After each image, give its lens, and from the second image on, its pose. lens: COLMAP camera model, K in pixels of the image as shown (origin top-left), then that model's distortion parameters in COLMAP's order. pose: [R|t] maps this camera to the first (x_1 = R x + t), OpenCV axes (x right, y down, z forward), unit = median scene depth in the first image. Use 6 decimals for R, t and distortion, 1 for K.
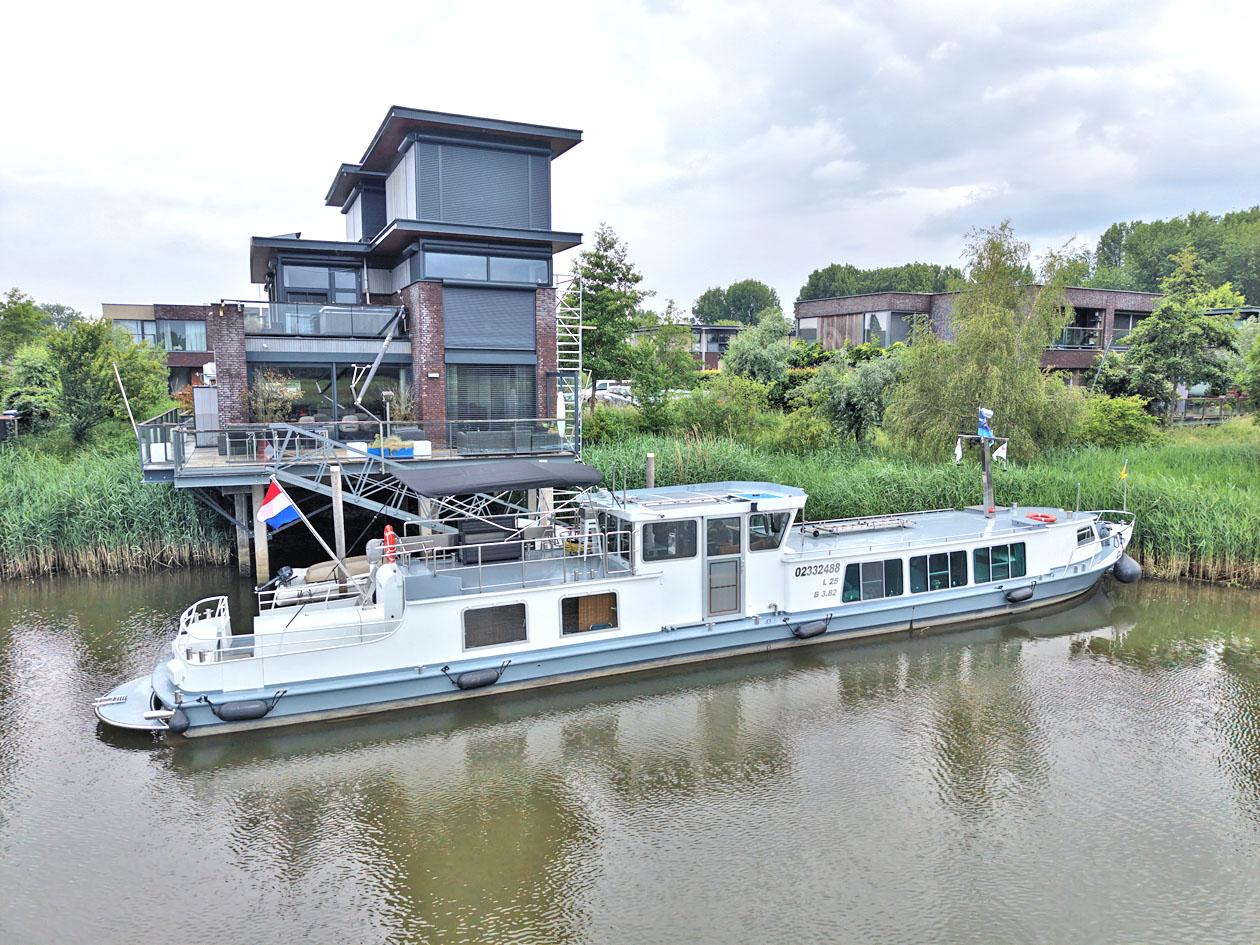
lens RADIAL K [[822.9, 0, 630.0], [0, 822.9, 472.5], [0, 0, 1]] dist [0.002034, -0.003533]
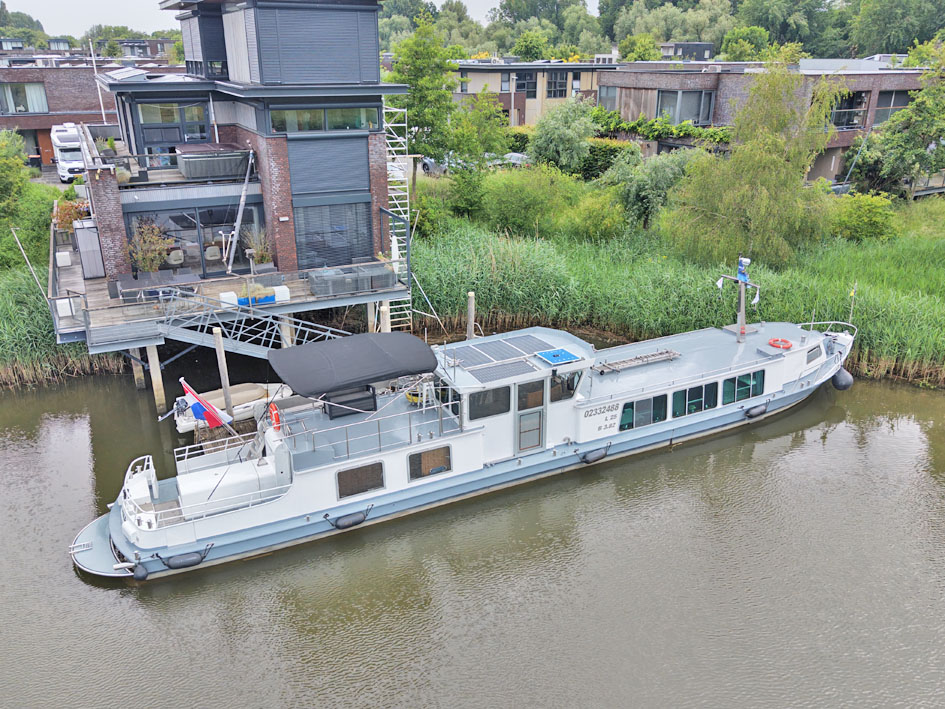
lens RADIAL K [[742.5, 0, 472.5], [0, 742.5, 354.5], [0, 0, 1]] dist [0.001360, -0.008205]
pose [[0.999154, -0.015031, 0.038291, -0.019247], [0.005061, 0.968696, 0.248199, -0.246667], [-0.040823, -0.247795, 0.967952, -0.101355]]
